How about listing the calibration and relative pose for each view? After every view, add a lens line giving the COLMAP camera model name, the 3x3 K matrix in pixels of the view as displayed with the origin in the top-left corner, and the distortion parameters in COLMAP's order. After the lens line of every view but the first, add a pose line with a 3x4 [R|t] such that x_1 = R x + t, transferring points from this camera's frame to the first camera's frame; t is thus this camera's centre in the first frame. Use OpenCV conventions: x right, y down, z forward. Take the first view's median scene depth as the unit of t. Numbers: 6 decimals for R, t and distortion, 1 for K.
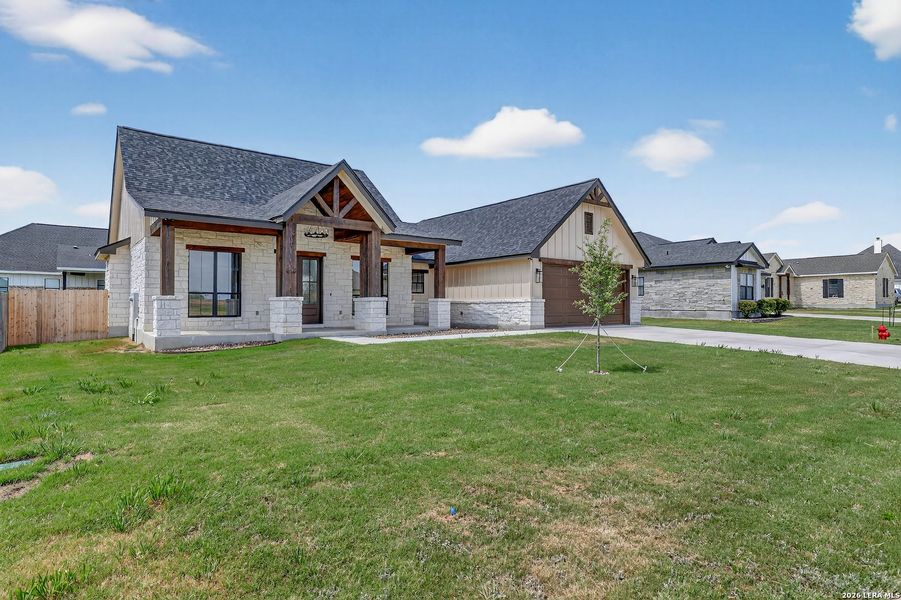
lens RADIAL K [[505.0, 0, 453.6], [0, 505.0, 298.3], [0, 0, 1]] dist [-0.015359, 0.000911]
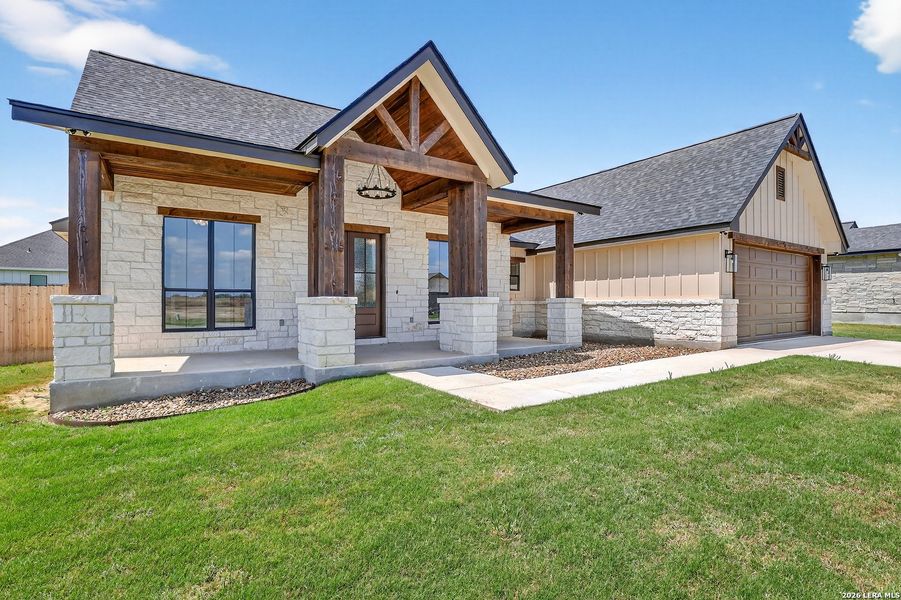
lens RADIAL K [[456.7, 0, 451.9], [0, 456.7, 302.2], [0, 0, 1]] dist [-0.024815, -0.000006]
pose [[0.997311, -0.000619, -0.073287, -0.133768], [0.001596, 0.999911, 0.013267, -0.002693], [0.073272, -0.013349, 0.997223, 0.432576]]
